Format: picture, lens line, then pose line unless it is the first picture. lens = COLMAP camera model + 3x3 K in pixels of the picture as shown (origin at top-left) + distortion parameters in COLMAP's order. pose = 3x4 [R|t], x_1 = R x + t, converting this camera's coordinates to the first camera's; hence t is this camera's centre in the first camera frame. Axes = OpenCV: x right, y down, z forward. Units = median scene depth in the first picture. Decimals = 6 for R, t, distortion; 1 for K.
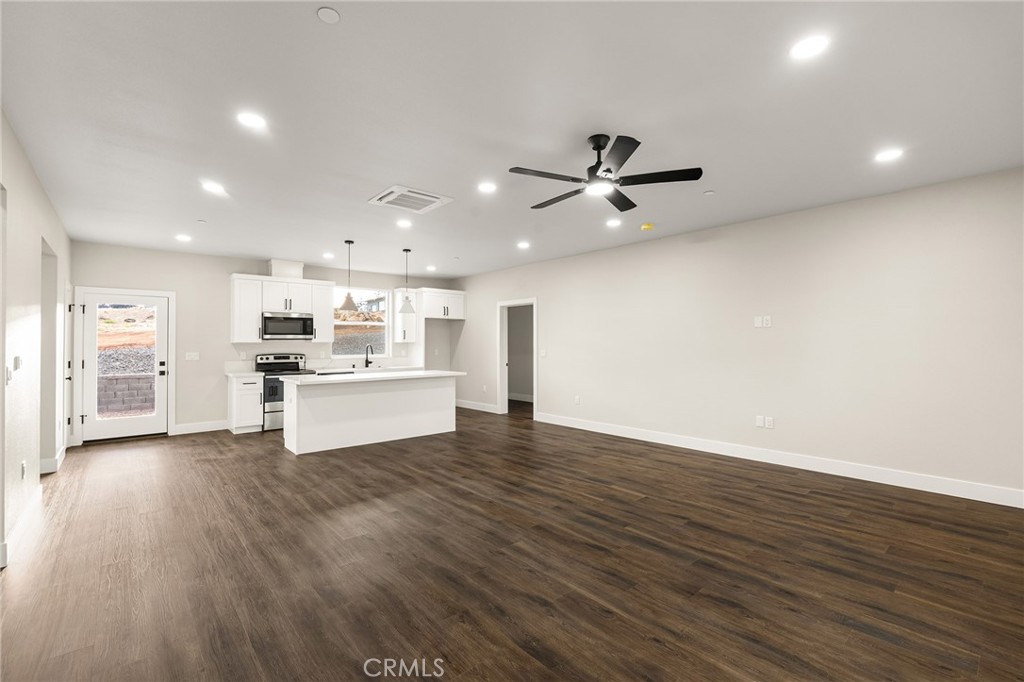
lens RADIAL K [[454.3, 0, 513.6], [0, 454.3, 337.6], [0, 0, 1]] dist [-0.013305, -0.000534]
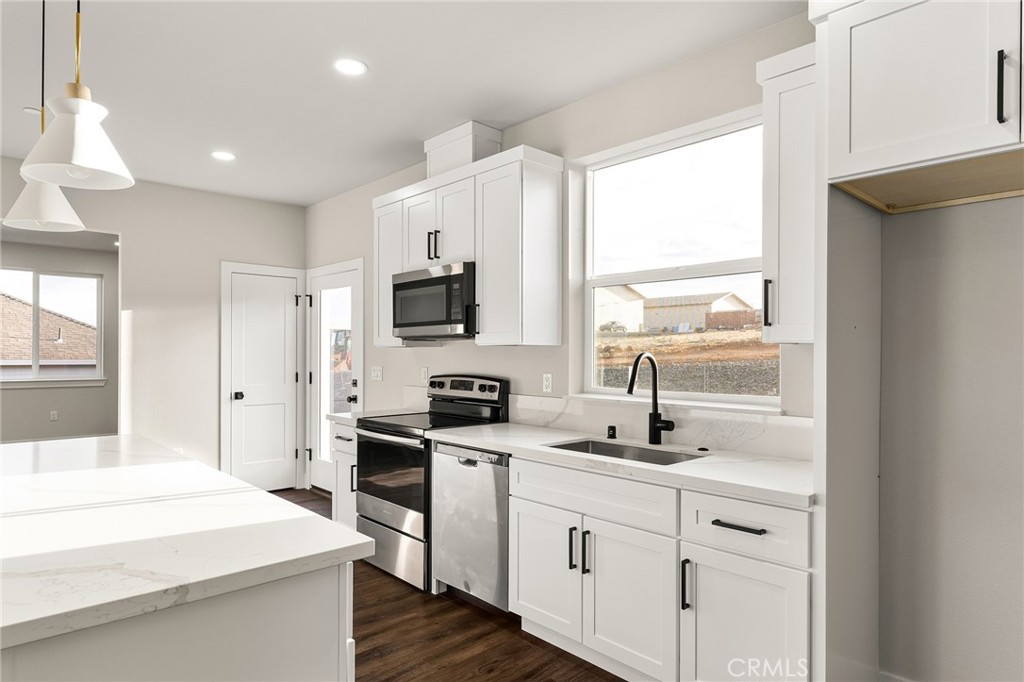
lens RADIAL K [[615.4, 0, 503.0], [0, 615.4, 350.2], [0, 0, 1]] dist [-0.008444, -0.001142]
pose [[0.017481, -0.000997, -0.999847, 0.019028], [0.008641, 0.999962, -0.000846, 0.016014], [0.999810, -0.008625, 0.017489, 1.087264]]
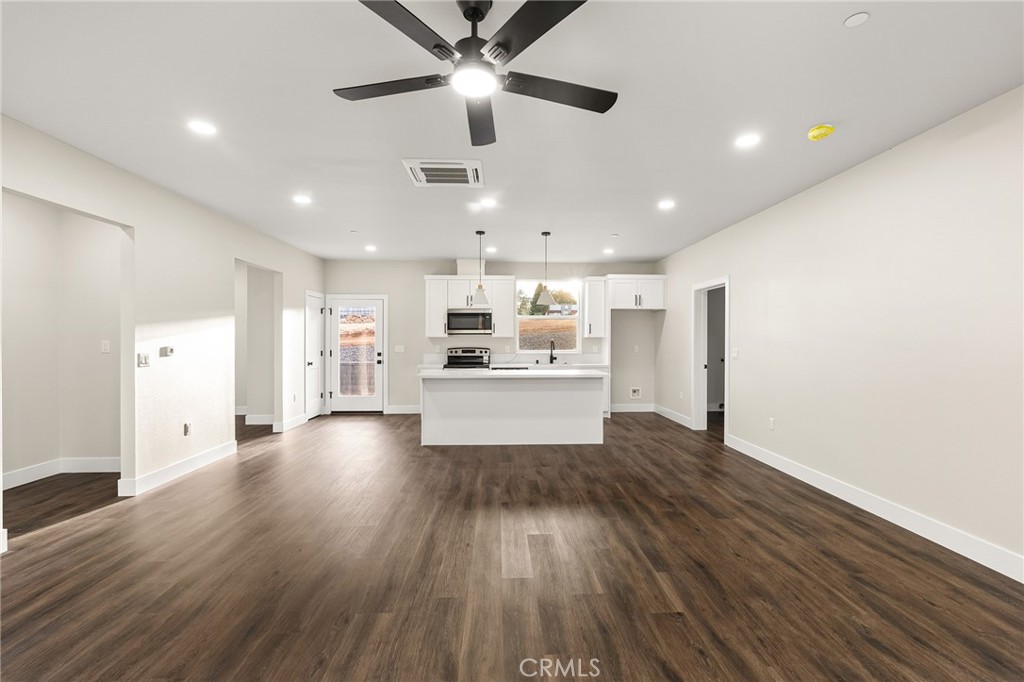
lens RADIAL K [[454.3, 0, 527.1], [0, 454.3, 351.1], [0, 0, 1]] dist [-0.013305, -0.000534]
pose [[0.789303, 0.020443, -0.613664, 0.266949], [0.003109, 0.999300, 0.037289, 0.004328], [0.613996, -0.031340, 0.788687, 0.255859]]
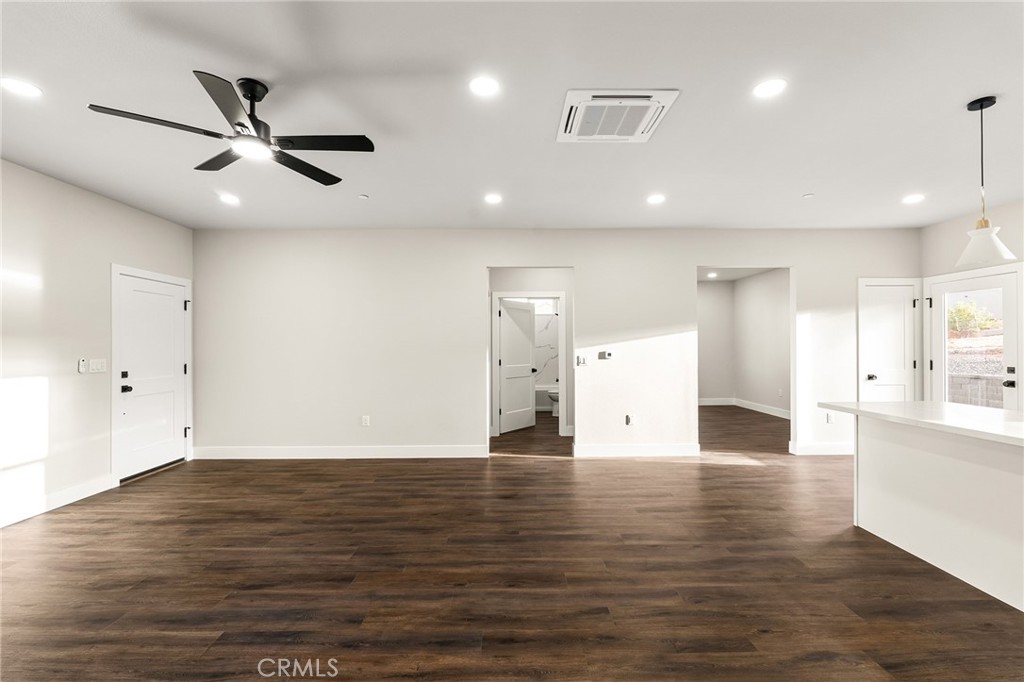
lens RADIAL K [[454.3, 0, 508.5], [0, 454.3, 341.2], [0, 0, 1]] dist [-0.013305, -0.000534]
pose [[-0.660018, -0.002529, -0.751246, 0.213930], [0.015131, 0.999747, -0.016659, 0.012389], [0.751098, -0.022362, -0.659812, 0.809862]]
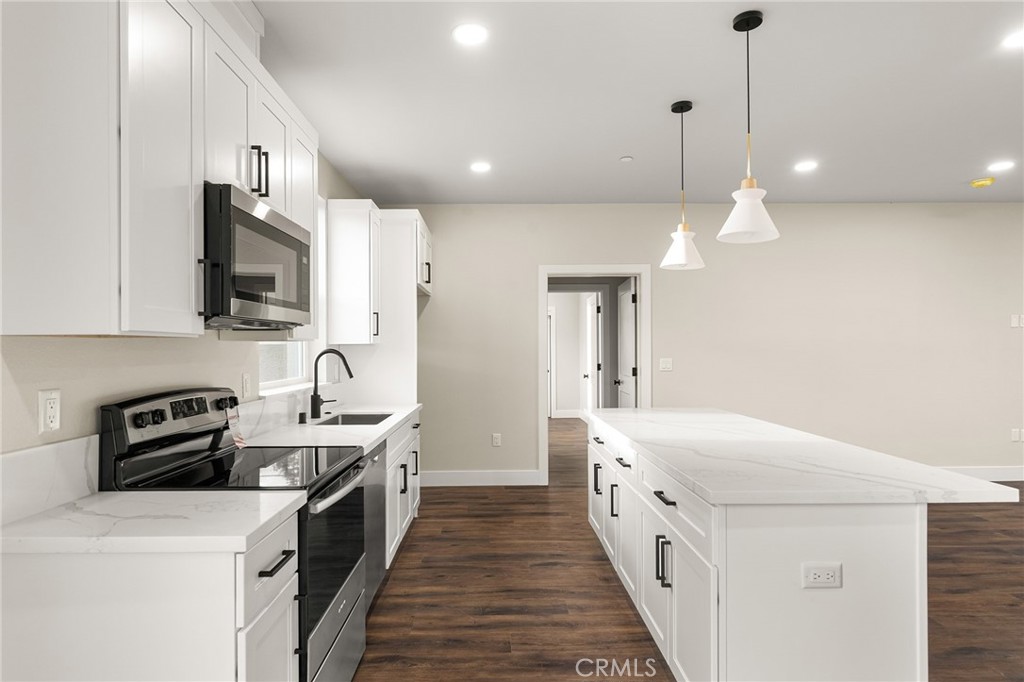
lens RADIAL K [[561.0, 0, 506.2], [0, 561.0, 369.9], [0, 0, 1]] dist [-0.043425, 0.000689]
pose [[0.647765, -0.024881, 0.761433, -0.653553], [-0.010604, 0.999075, 0.041667, 0.014074], [-0.761766, -0.035064, 0.646903, 0.752147]]
